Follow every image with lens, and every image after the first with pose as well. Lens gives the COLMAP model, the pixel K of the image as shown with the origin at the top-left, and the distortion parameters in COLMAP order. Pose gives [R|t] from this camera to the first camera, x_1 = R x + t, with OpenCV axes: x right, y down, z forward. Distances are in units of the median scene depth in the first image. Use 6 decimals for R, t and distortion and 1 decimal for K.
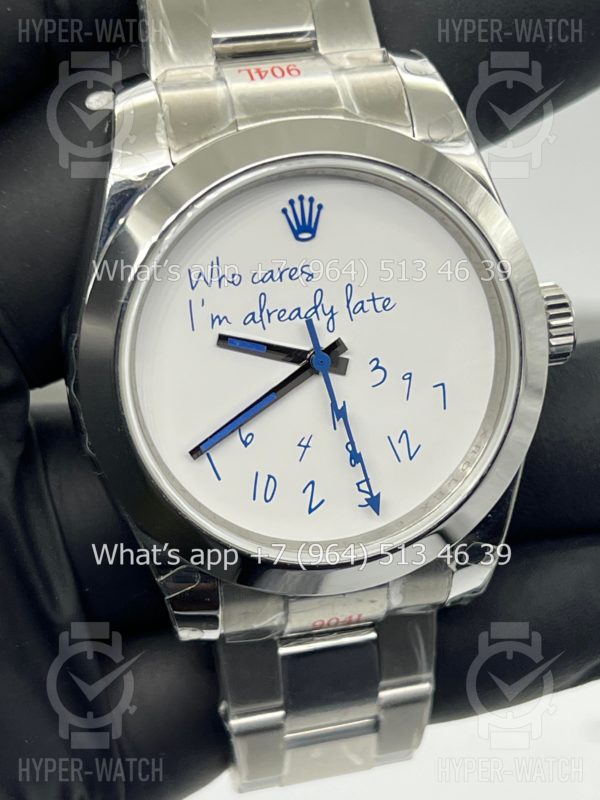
lens RADIAL K [[1853.4, 0, 299.9], [0, 1853.4, 401.8], [0, 0, 1]] dist [0.231174, 0.000000]
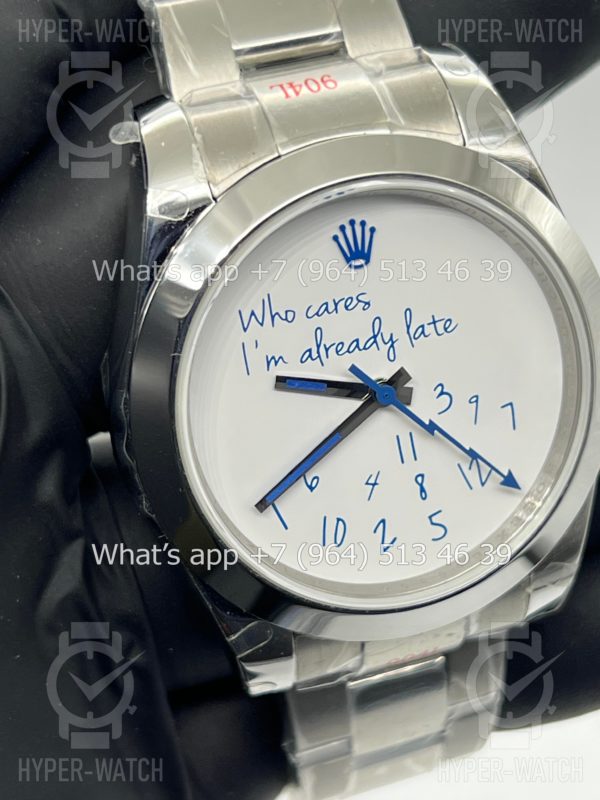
lens RADIAL K [[1853.4, 0, 304.4], [0, 1853.4, 400.4], [0, 0, 1]] dist [0.231174, 0.000000]
pose [[0.993553, -0.086153, 0.073690, -0.097569], [0.080602, 0.993902, 0.075252, -0.091799], [-0.079724, -0.068828, 0.994438, 0.073404]]
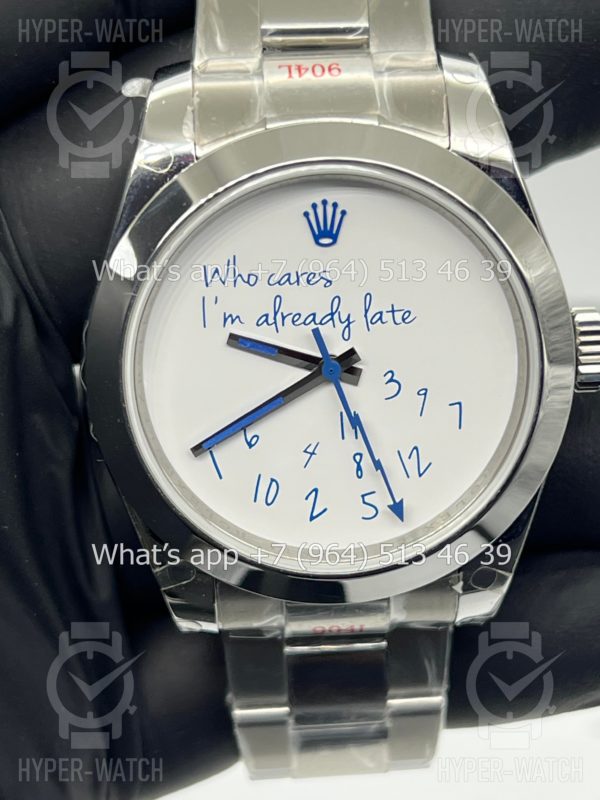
lens RADIAL K [[1853.4, 0, 301.1], [0, 1853.4, 392.6], [0, 0, 1]] dist [0.231174, 0.000000]
pose [[0.984600, 0.096227, -0.145953, 0.138907], [-0.089741, 0.994689, 0.050405, -0.057437], [0.150028, -0.036531, 0.988007, 0.027034]]
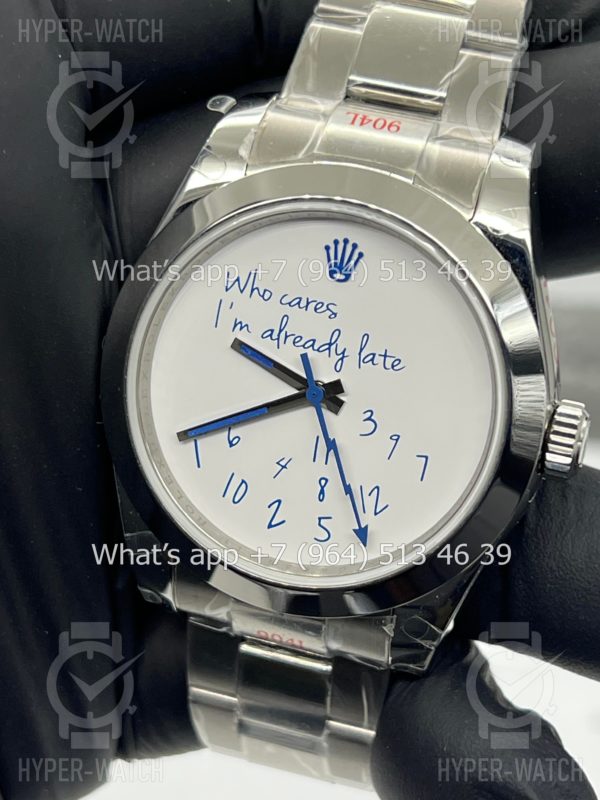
lens RADIAL K [[1853.4, 0, 298.7], [0, 1853.4, 400.4], [0, 0, 1]] dist [0.231174, 0.000000]
pose [[0.866402, 0.329011, -0.375631, 0.396657], [-0.335296, 0.940752, 0.050627, -0.068104], [0.370032, 0.082084, 0.925386, 0.023127]]
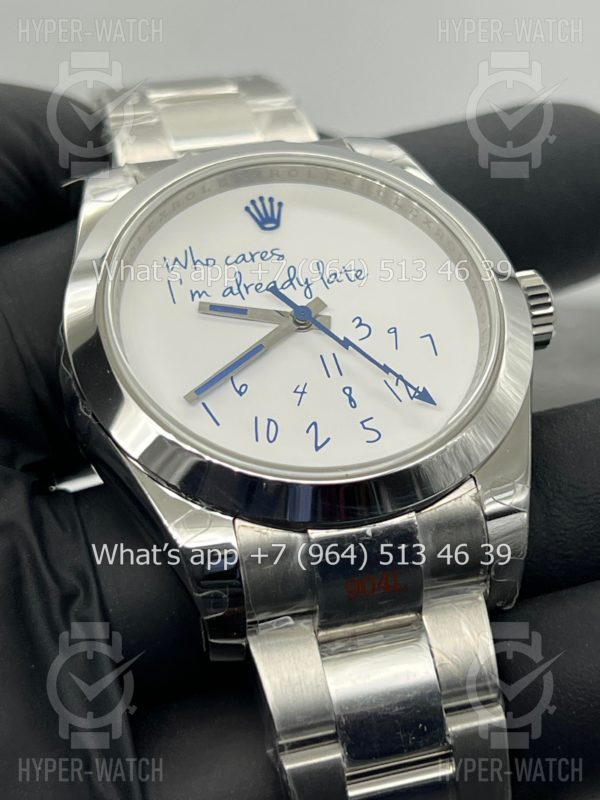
lens RADIAL K [[1853.4, 0, 300.1], [0, 1853.4, 401.2], [0, 0, 1]] dist [0.231174, 0.000000]
pose [[0.983754, -0.179483, 0.003623, -0.002231], [0.140331, 0.756256, -0.639050, 0.662571], [0.111959, 0.629177, 0.769157, 0.242391]]
